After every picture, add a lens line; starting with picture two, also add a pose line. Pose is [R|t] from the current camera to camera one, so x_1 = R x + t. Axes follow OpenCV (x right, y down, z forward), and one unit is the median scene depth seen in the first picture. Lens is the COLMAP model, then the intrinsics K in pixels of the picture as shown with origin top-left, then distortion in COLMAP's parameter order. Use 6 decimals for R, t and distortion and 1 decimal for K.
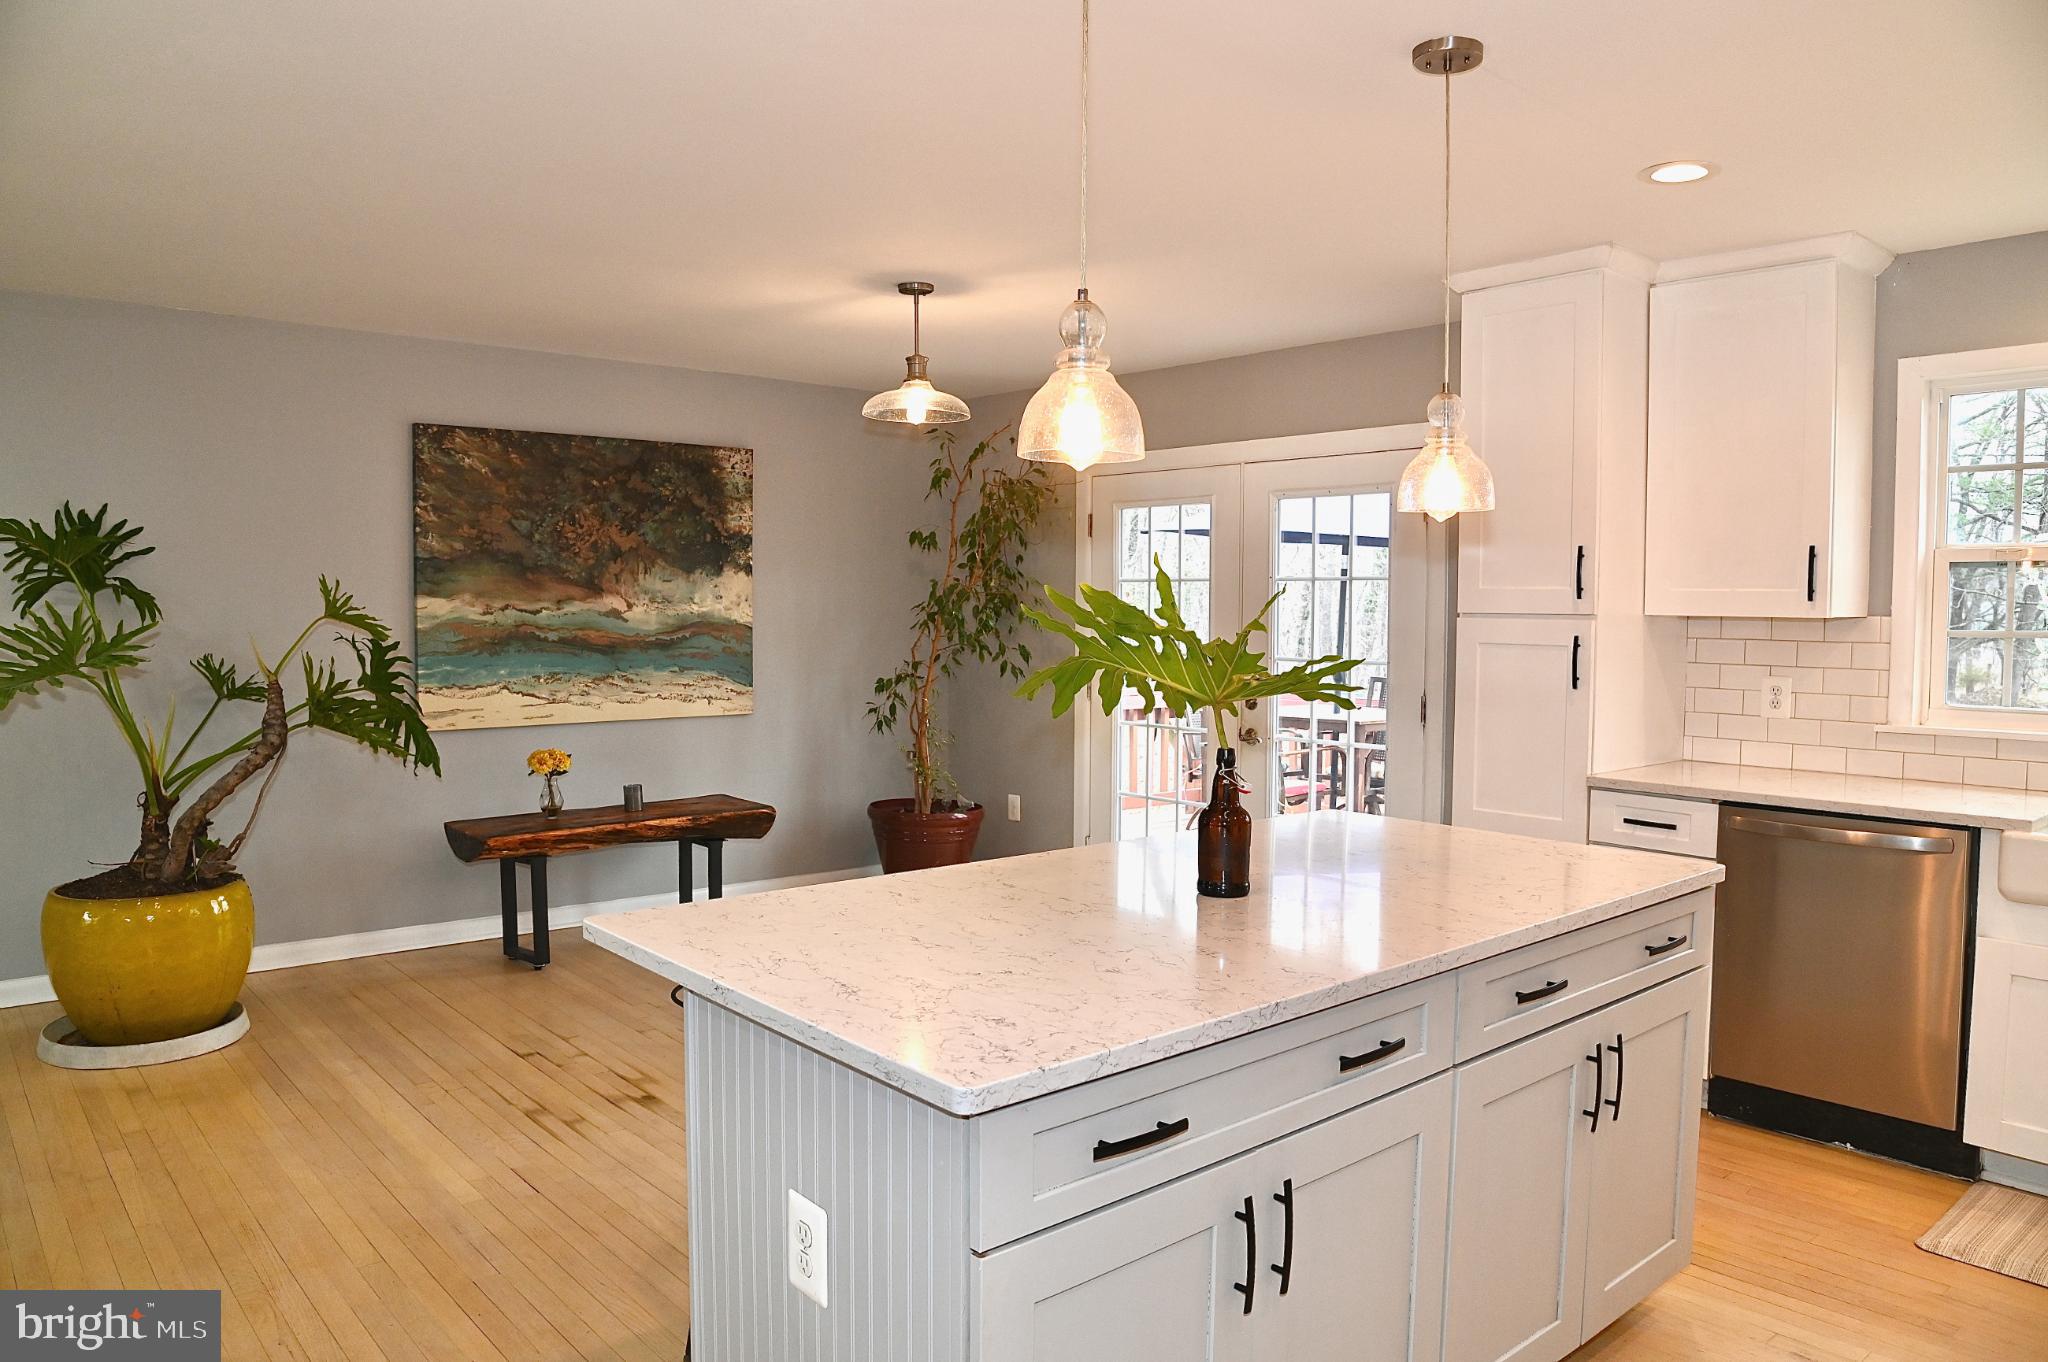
lens RADIAL K [[1398.2, 0, 1018.0], [0, 1398.2, 674.4], [0, 0, 1]] dist [-0.104039, 0.057587]
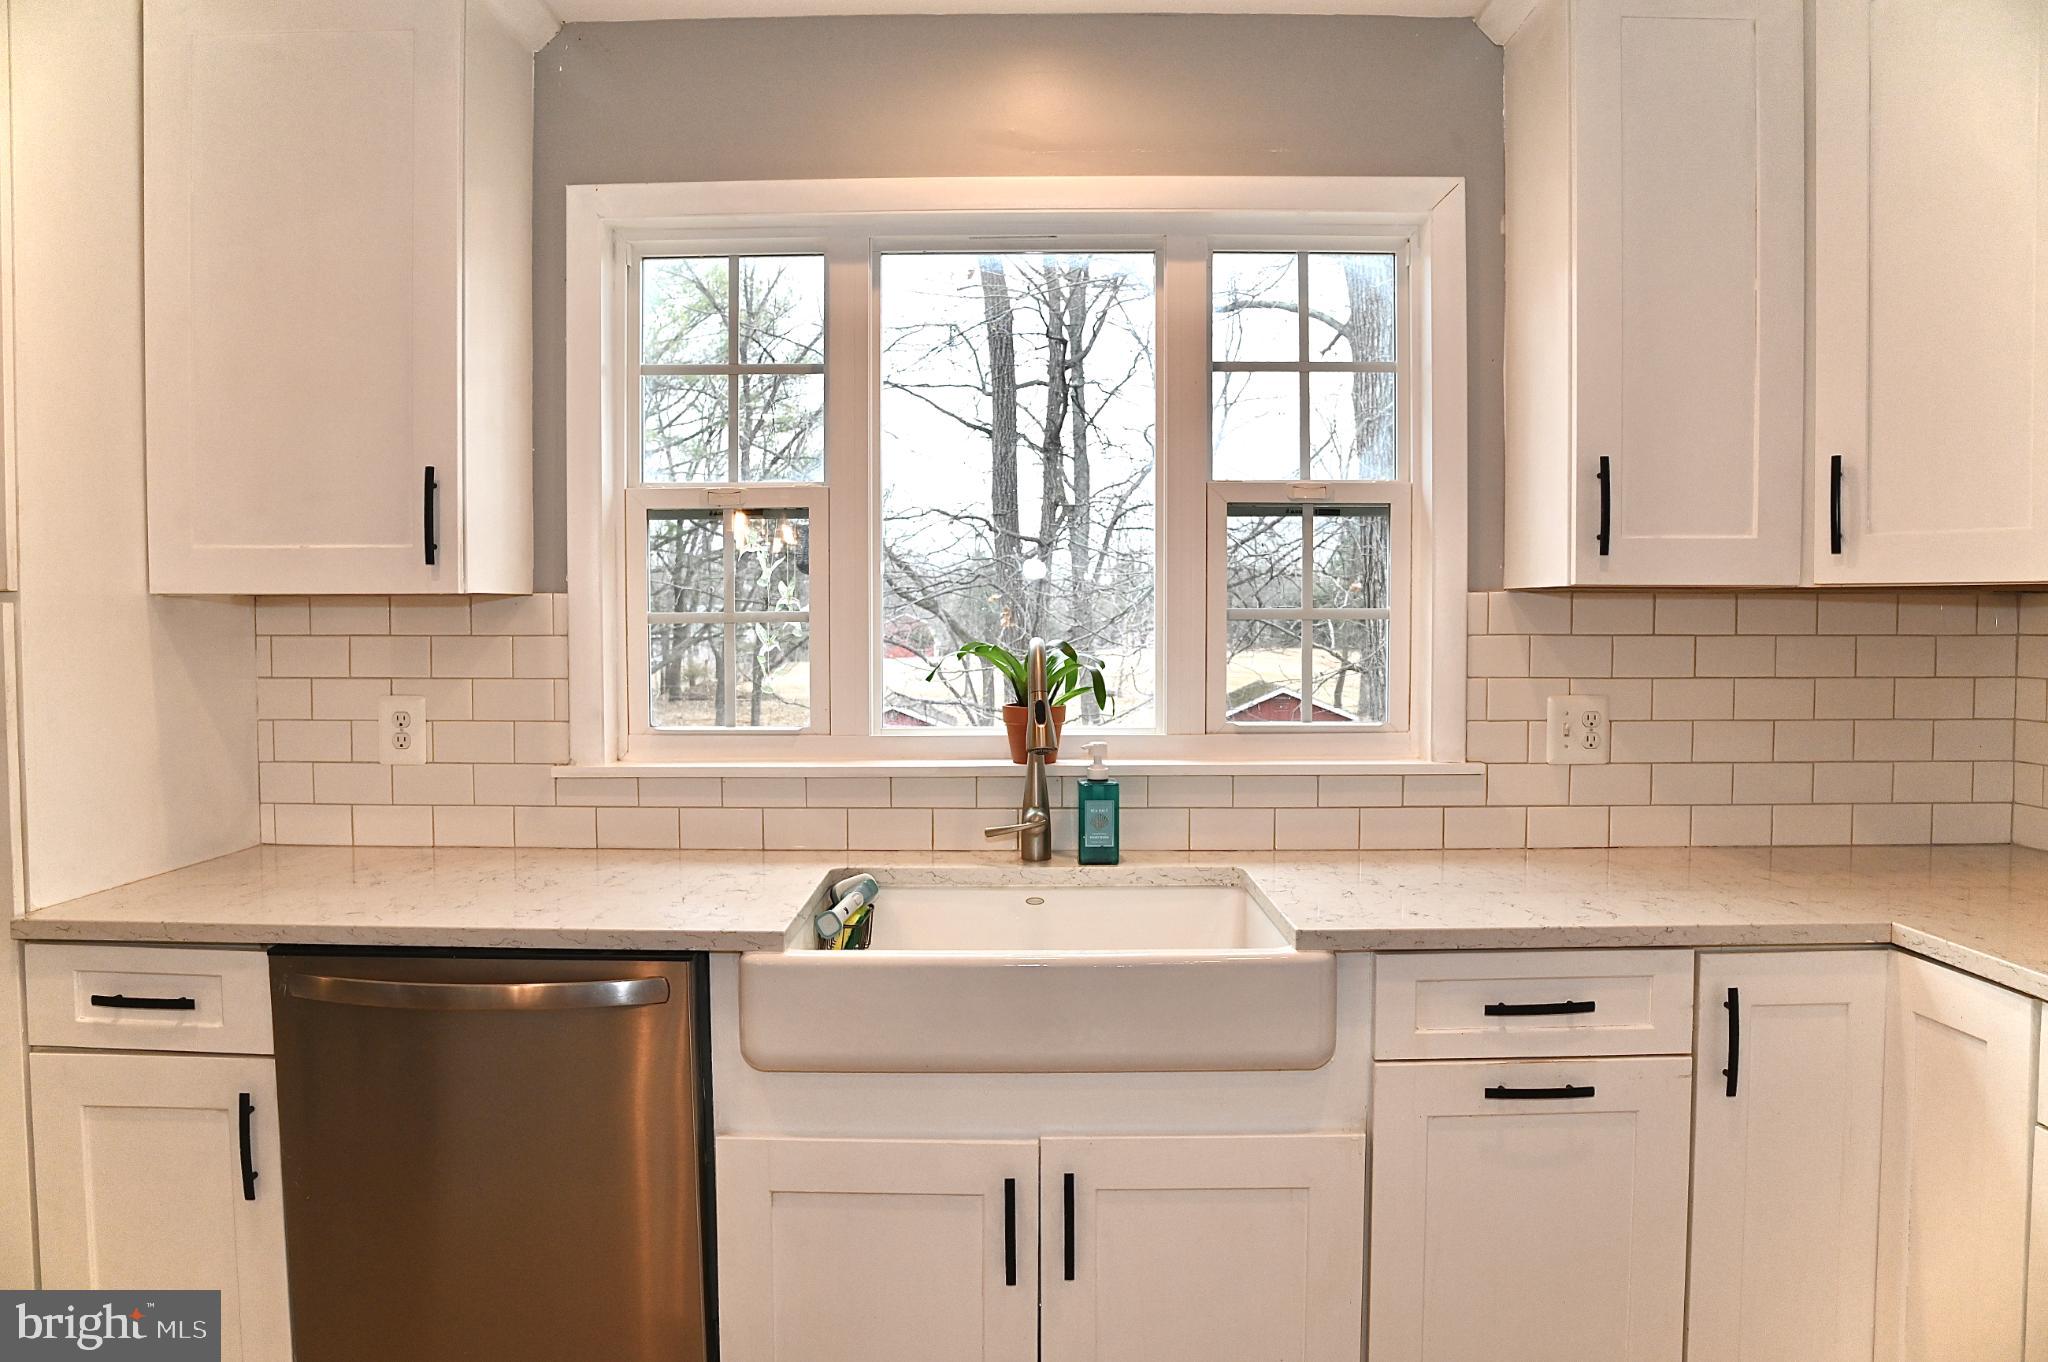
lens RADIAL K [[1398.2, 0, 1032.6], [0, 1398.2, 676.3], [0, 0, 1]] dist [-0.104039, 0.057587]
pose [[0.654559, -0.039633, 0.754971, 0.220135], [0.042770, 0.998967, 0.015360, -0.003476], [-0.754800, 0.022236, 0.655578, 0.304619]]
